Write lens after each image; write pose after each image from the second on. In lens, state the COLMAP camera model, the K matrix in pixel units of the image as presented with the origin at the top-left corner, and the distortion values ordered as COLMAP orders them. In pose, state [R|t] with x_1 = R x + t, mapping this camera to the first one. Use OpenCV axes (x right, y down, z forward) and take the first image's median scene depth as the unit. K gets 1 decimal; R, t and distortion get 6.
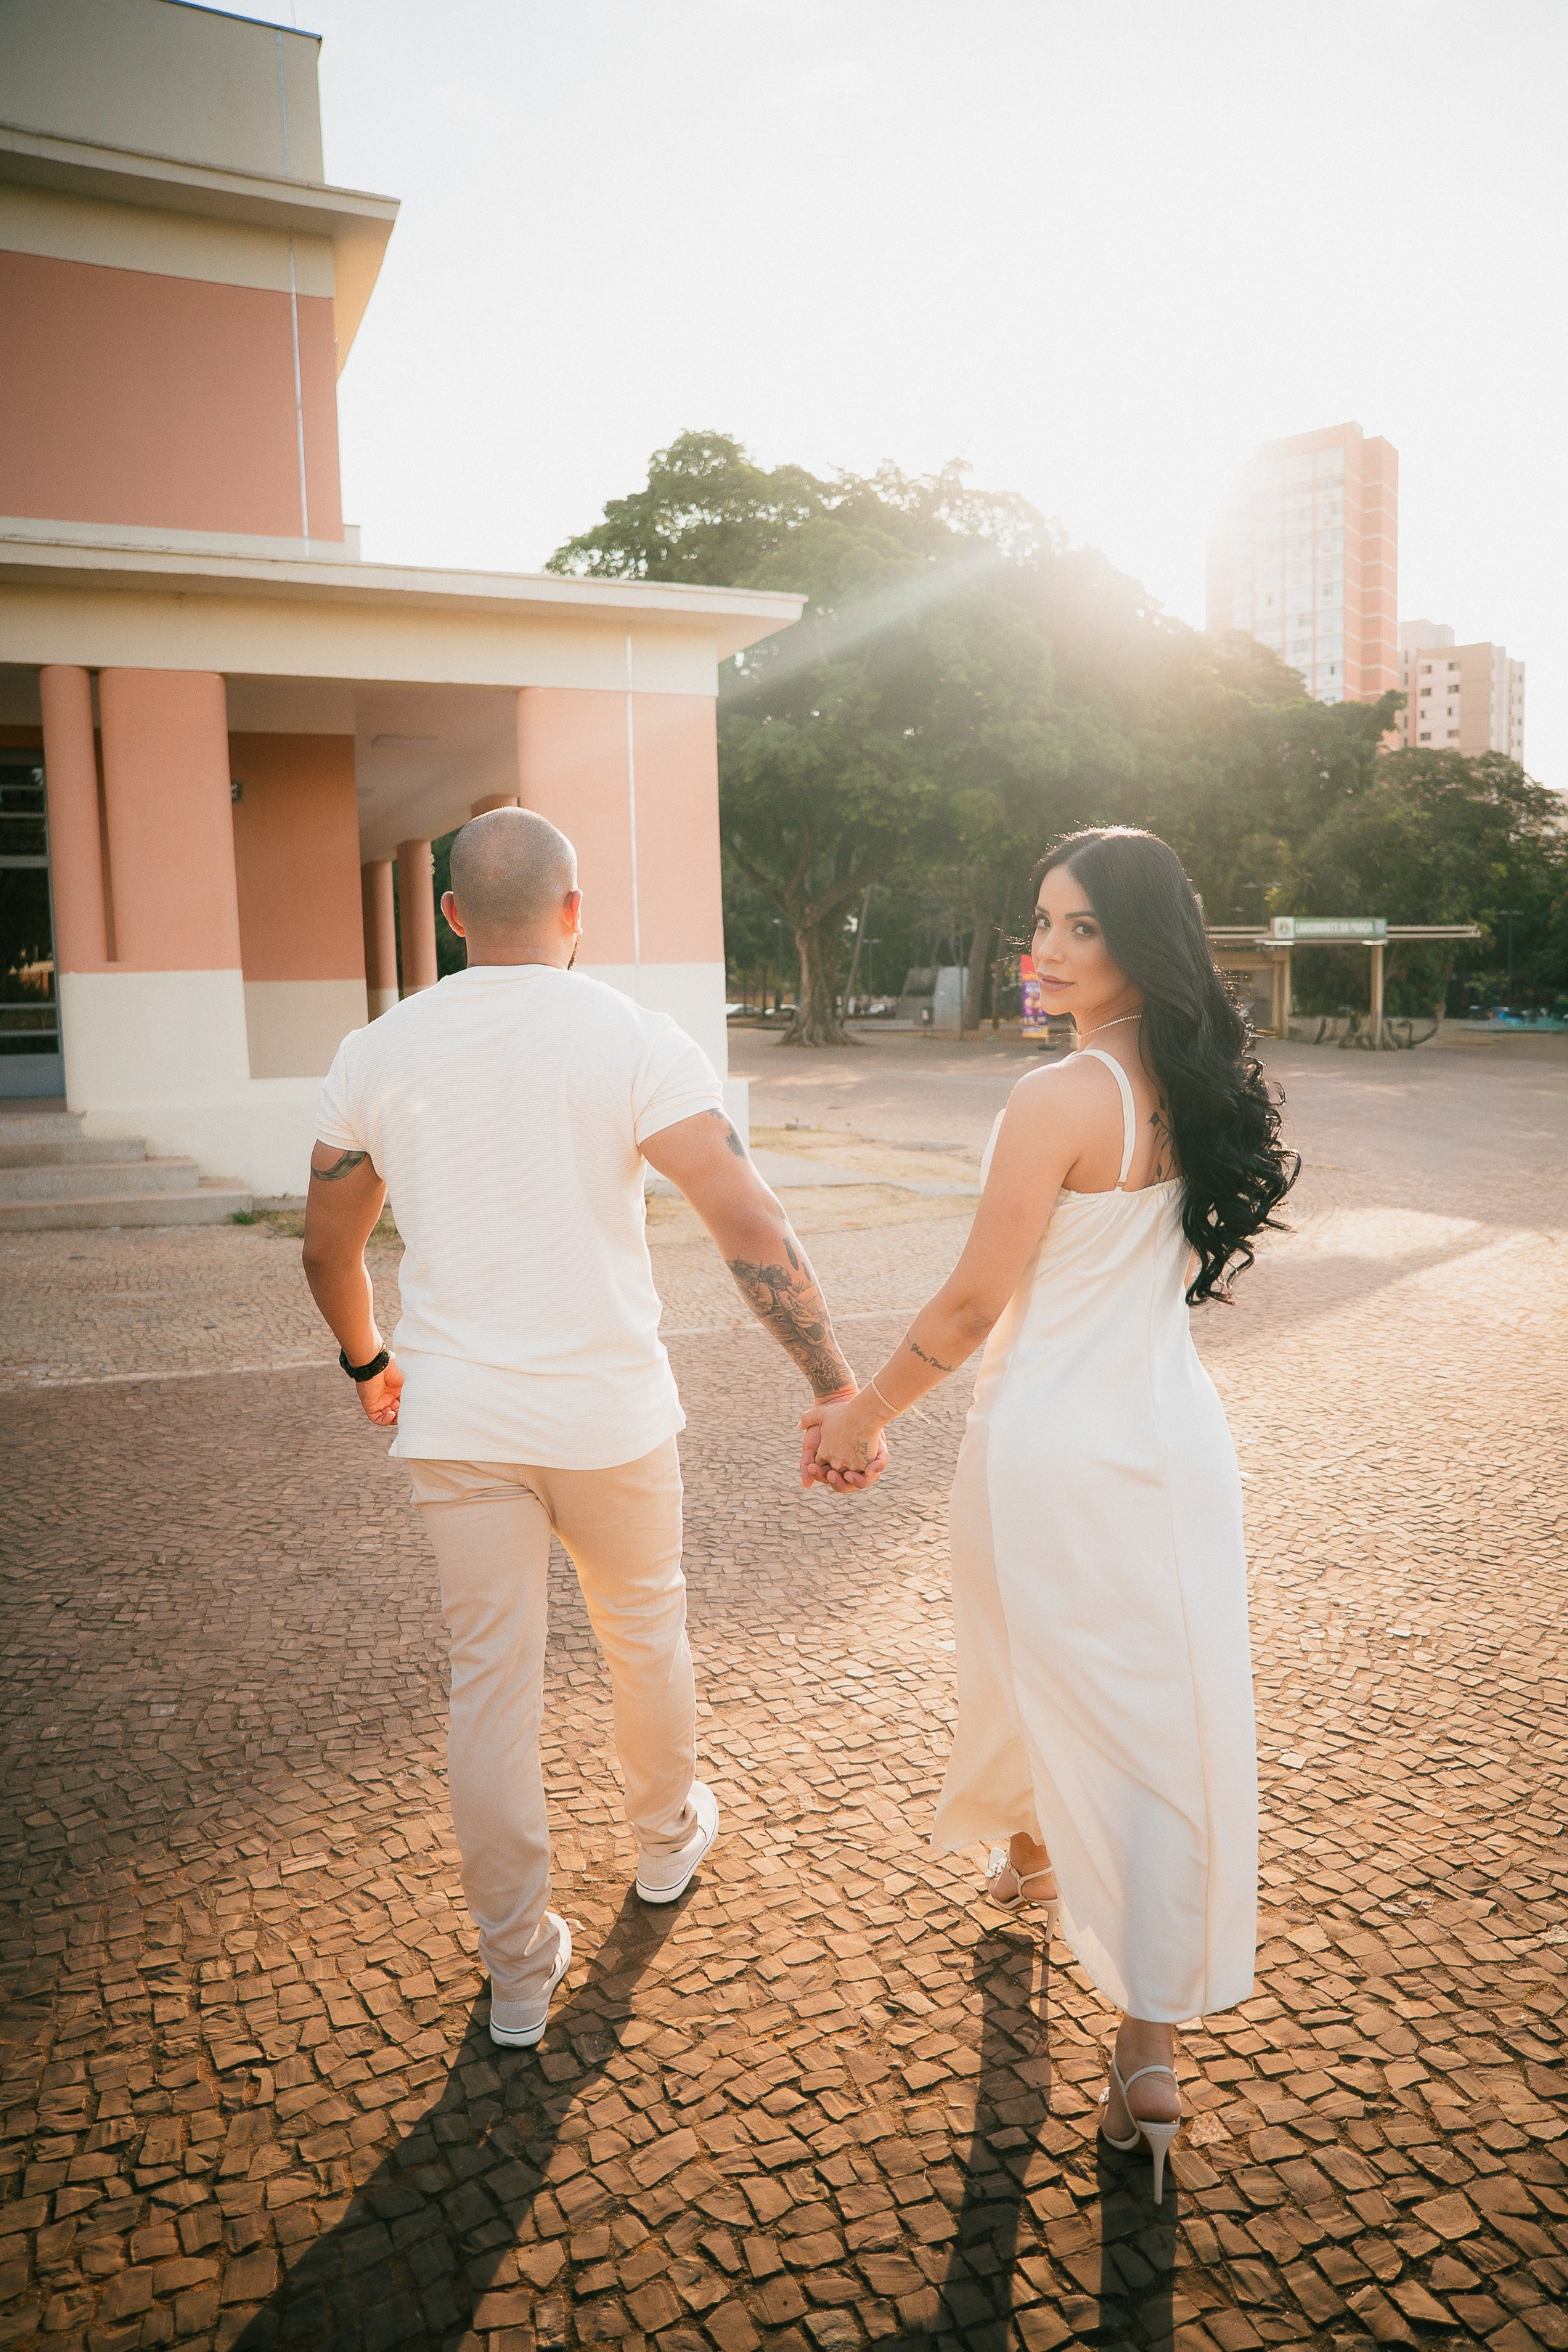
lens RADIAL K [[1597.4, 0, 783.3], [0, 1597.4, 1177.4], [0, 0, 1]] dist [-0.020524, 0.014853]
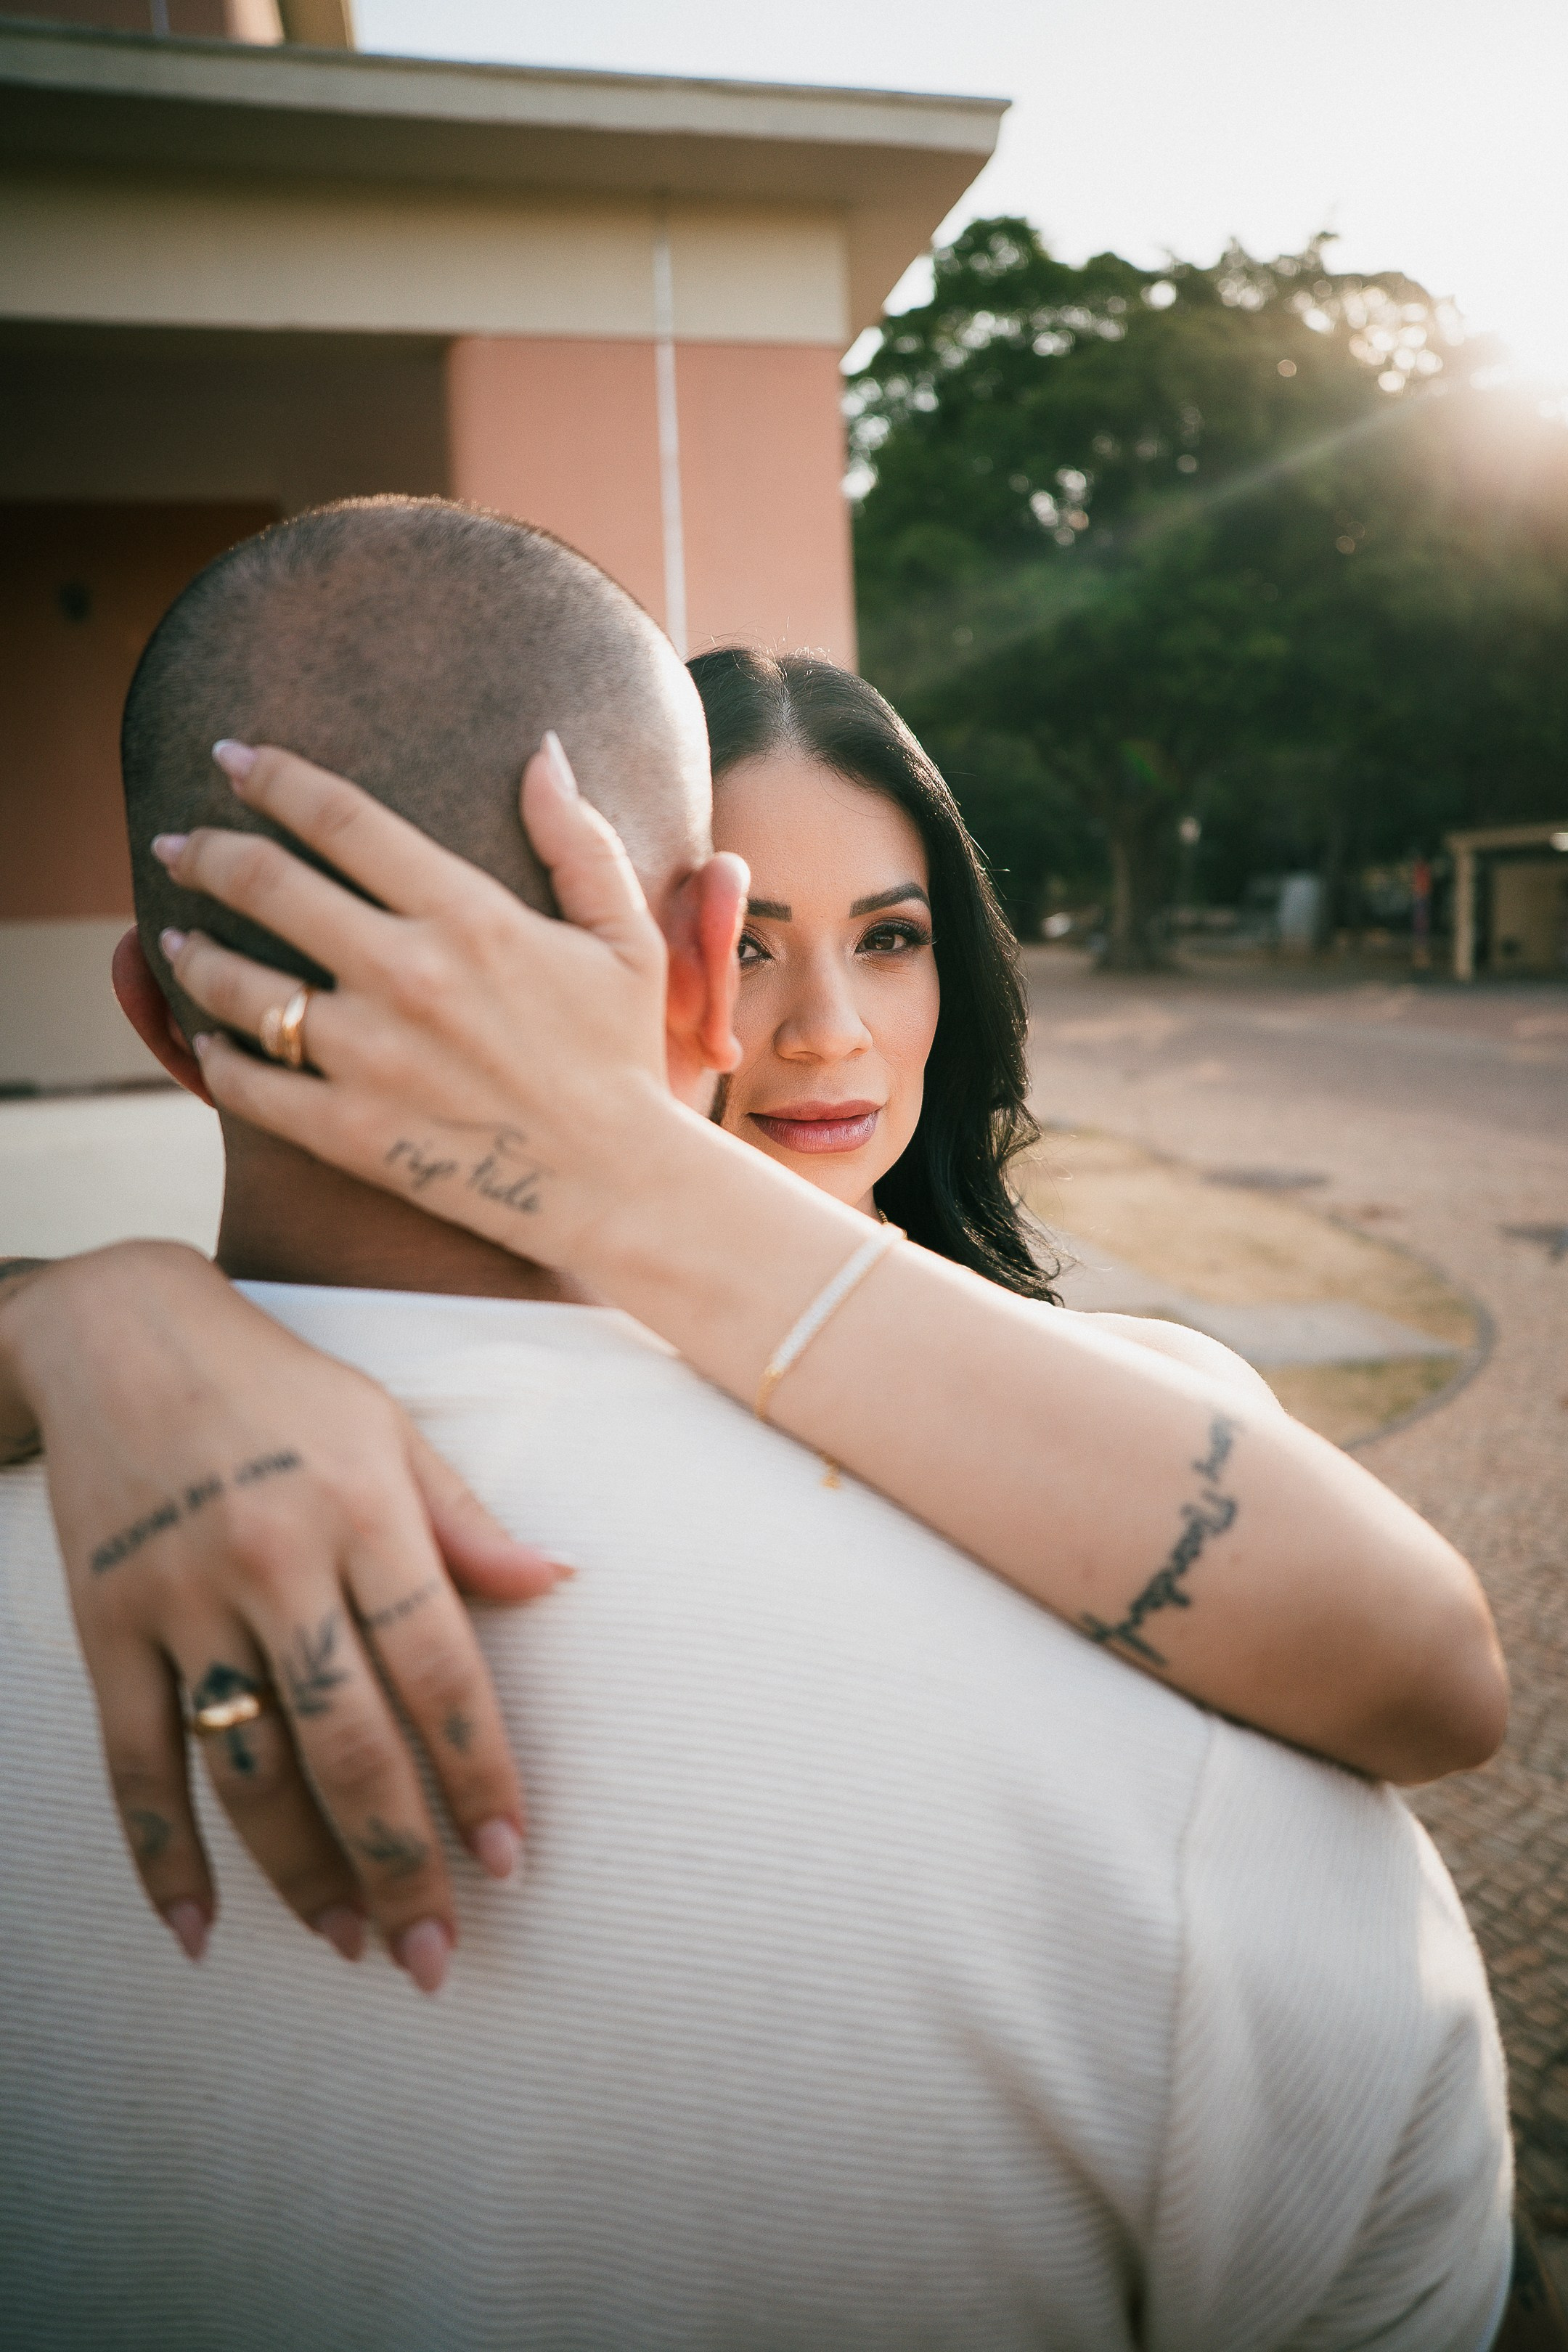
lens RADIAL K [[1597.4, 0, 791.6], [0, 1597.4, 1171.2], [0, 0, 1]] dist [-0.020524, 0.014853]
pose [[0.980046, 0.014767, -0.198222, 0.014153], [-0.005385, 0.998843, 0.047787, -0.019648], [0.198698, -0.045767, 0.978992, 0.153489]]
